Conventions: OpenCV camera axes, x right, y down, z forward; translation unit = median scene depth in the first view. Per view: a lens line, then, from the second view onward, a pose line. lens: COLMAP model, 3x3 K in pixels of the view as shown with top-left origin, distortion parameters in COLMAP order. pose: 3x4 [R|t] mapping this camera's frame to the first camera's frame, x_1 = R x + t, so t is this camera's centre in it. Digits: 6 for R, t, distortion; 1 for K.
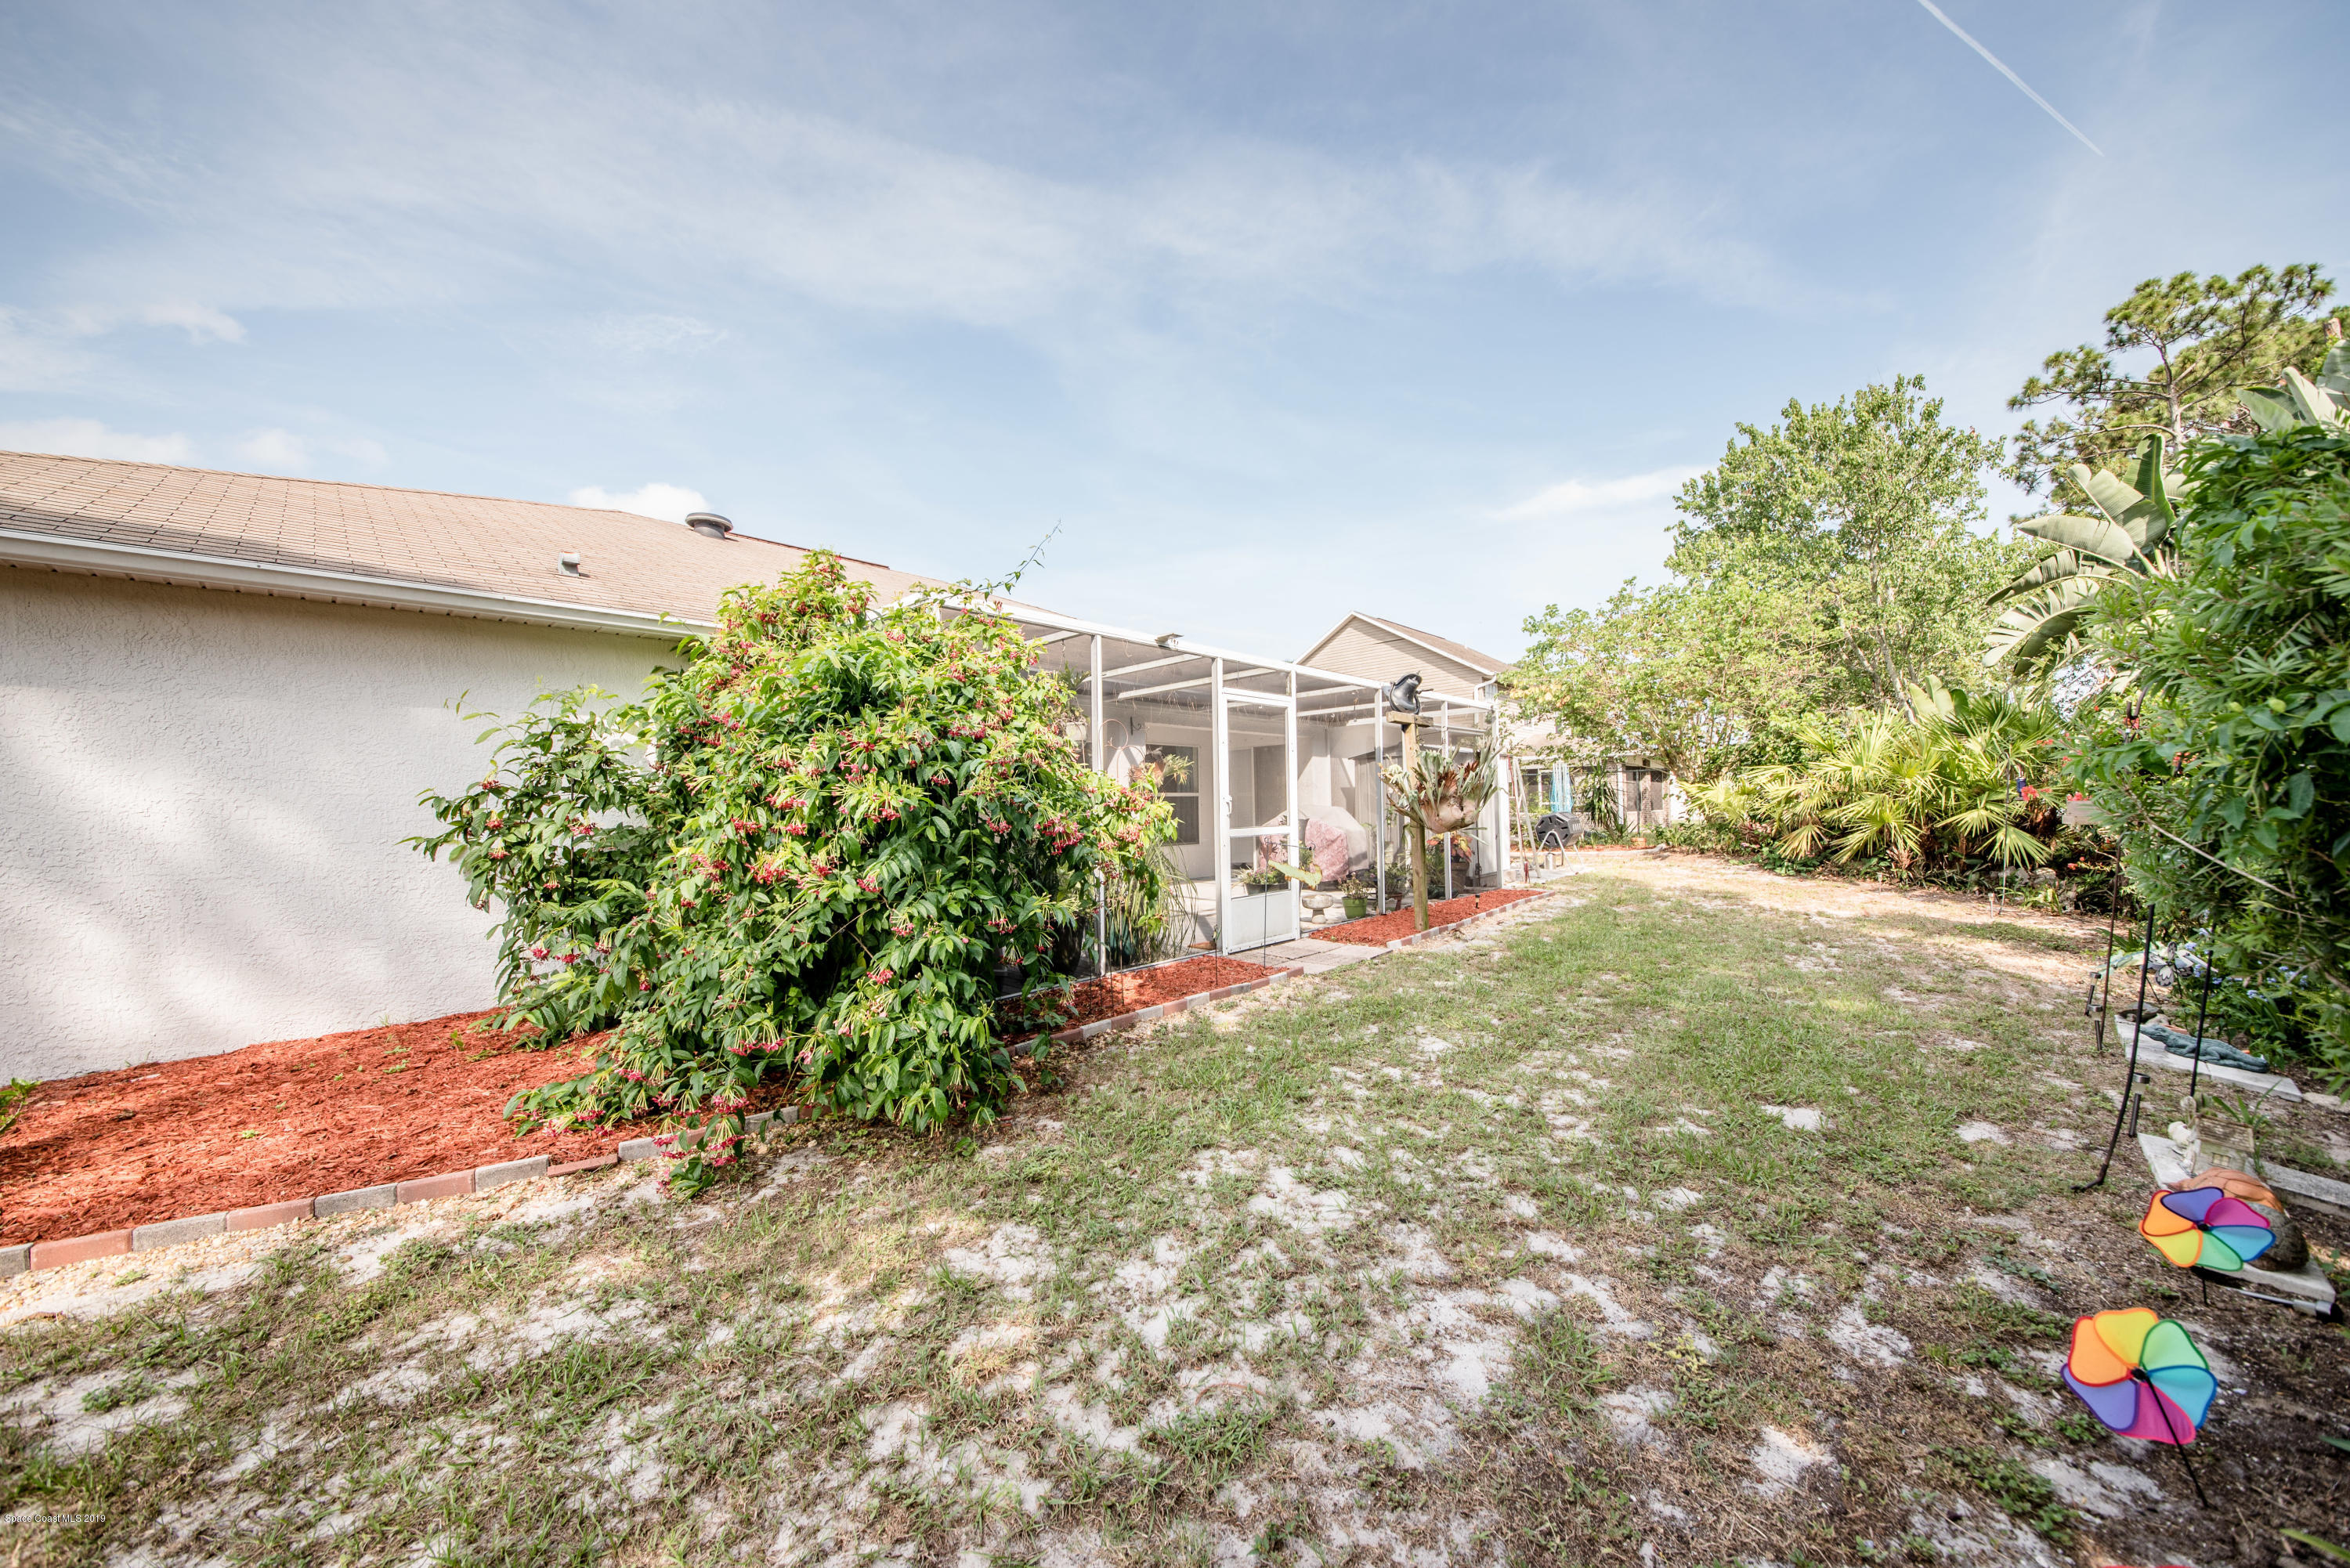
lens RADIAL K [[821.2, 0, 1184.4], [0, 821.2, 792.4], [0, 0, 1]] dist [-0.005815, -0.000424]
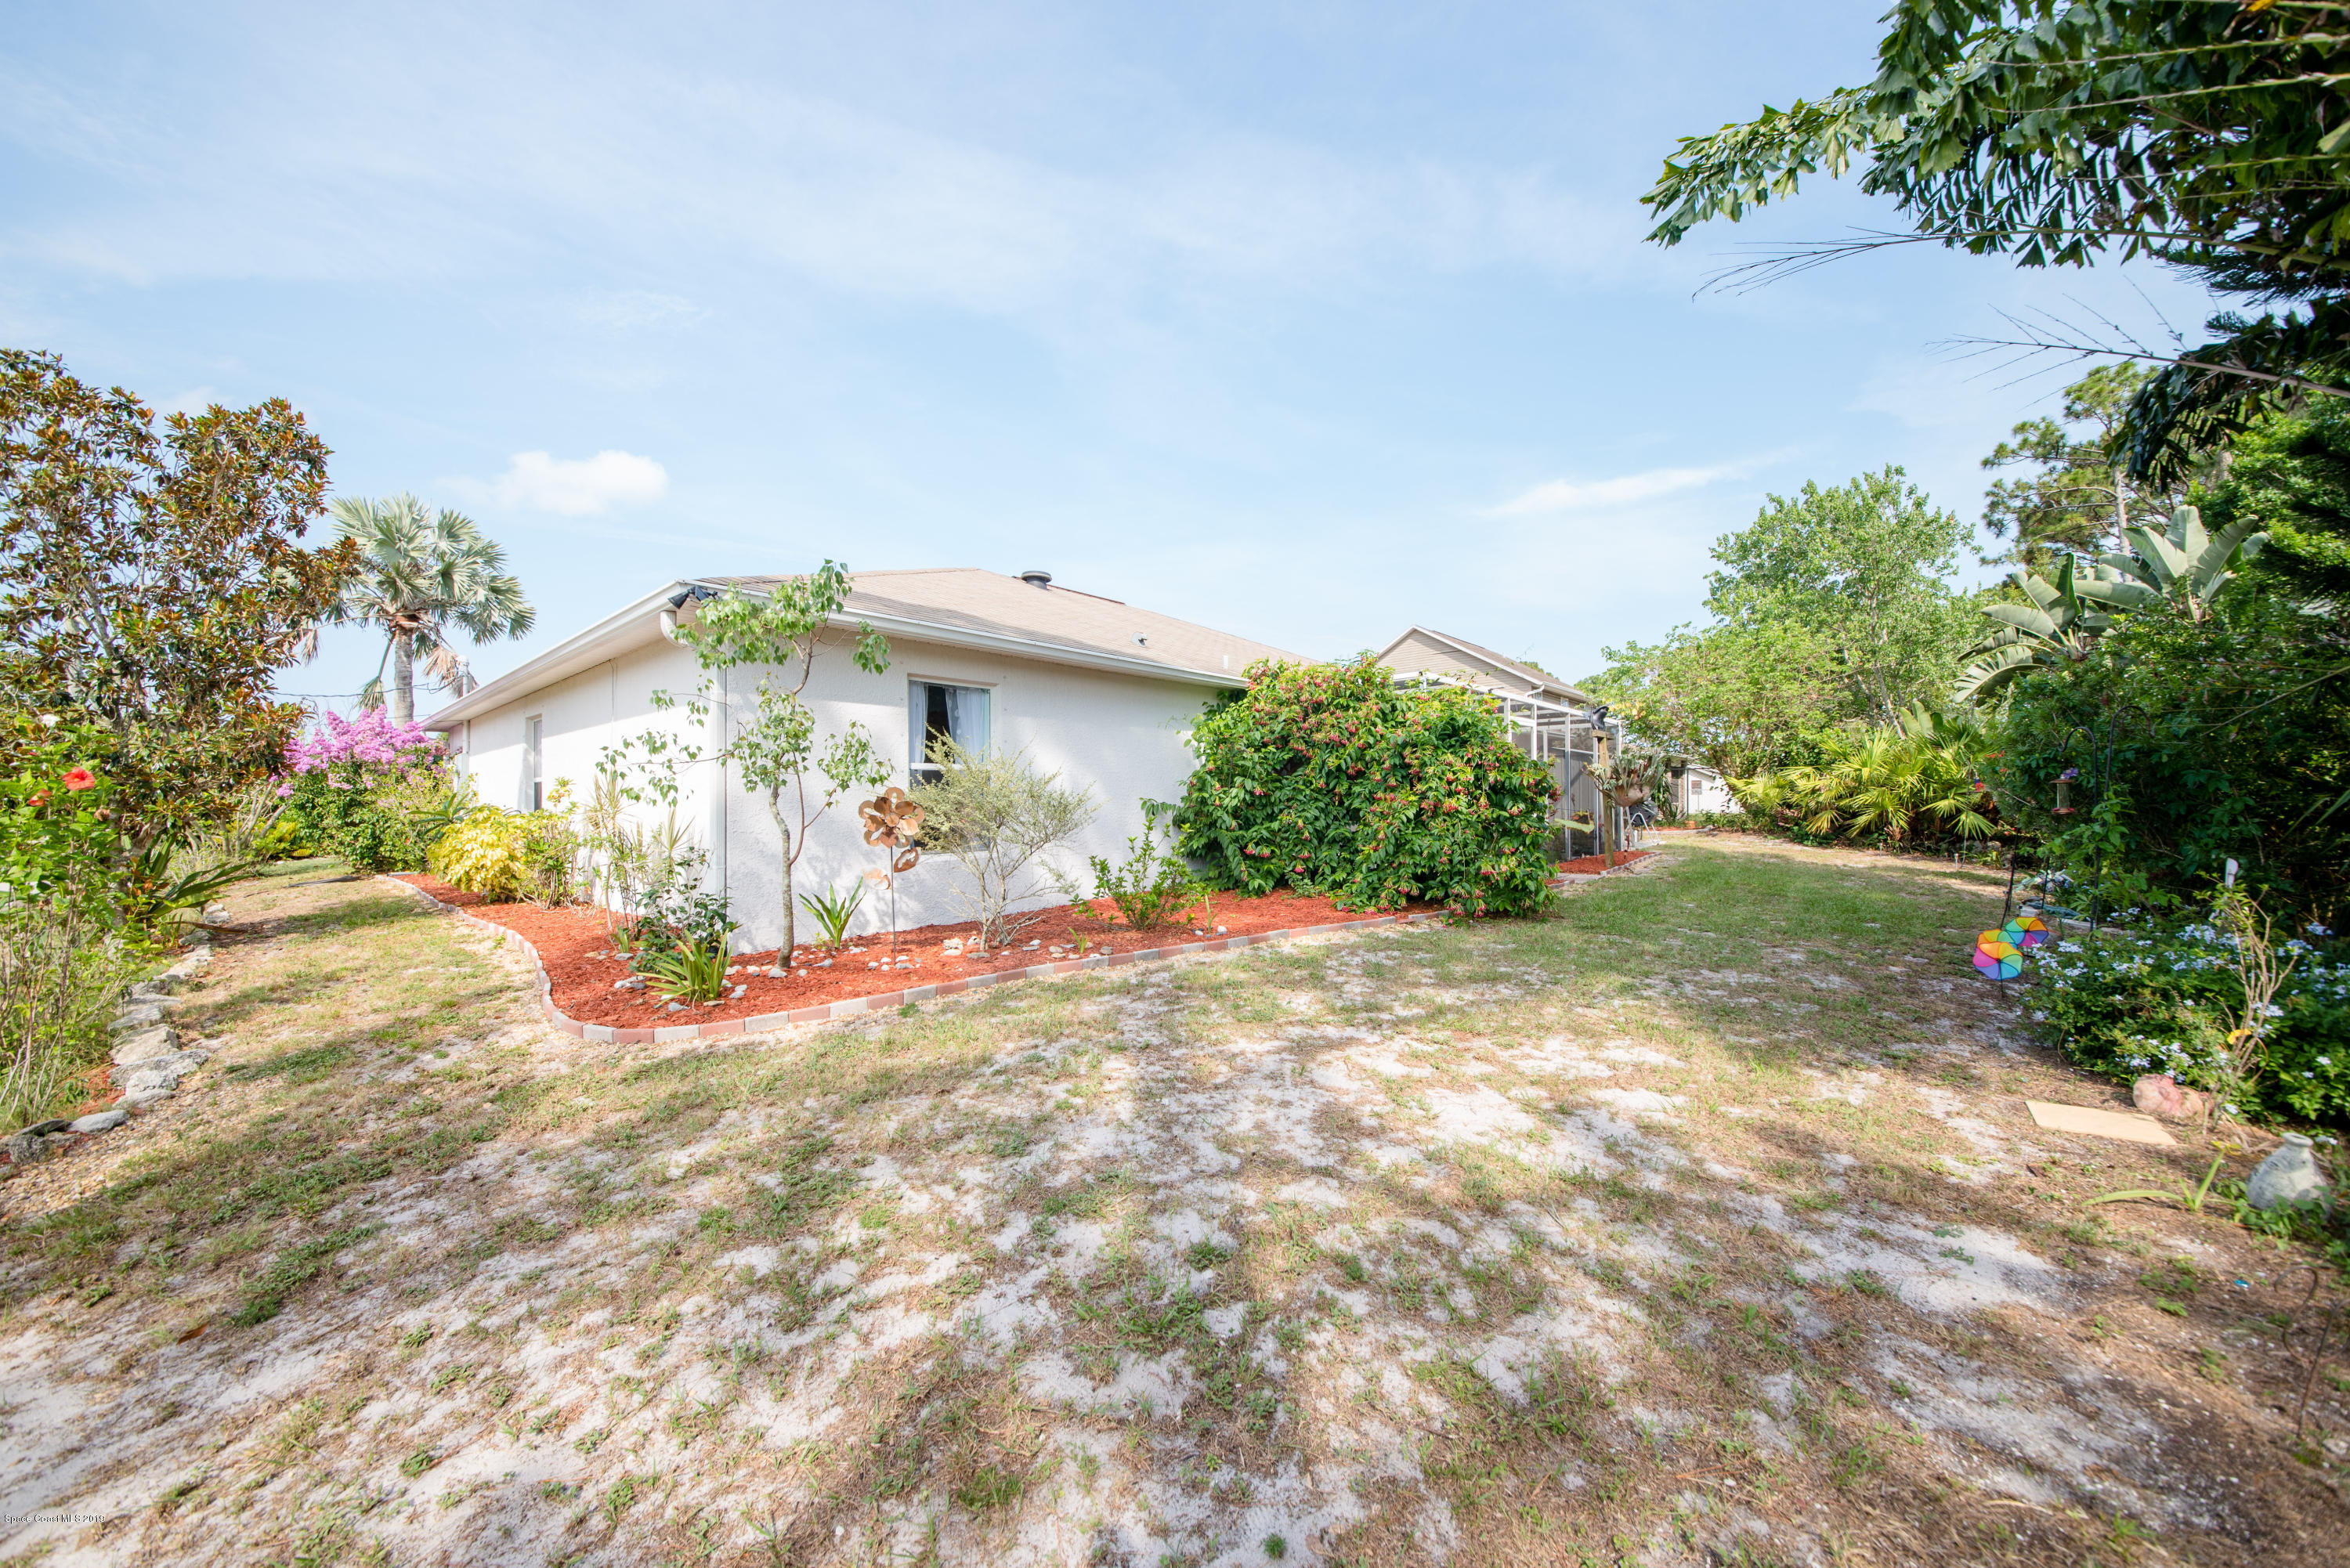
lens RADIAL K [[821.2, 0, 1172.2], [0, 821.2, 785.4], [0, 0, 1]] dist [-0.005815, -0.000424]
pose [[0.999823, 0.015869, 0.010147, -0.341223], [-0.015914, 0.999864, 0.004368, 0.009181], [-0.010076, -0.004528, 0.999939, -0.353249]]
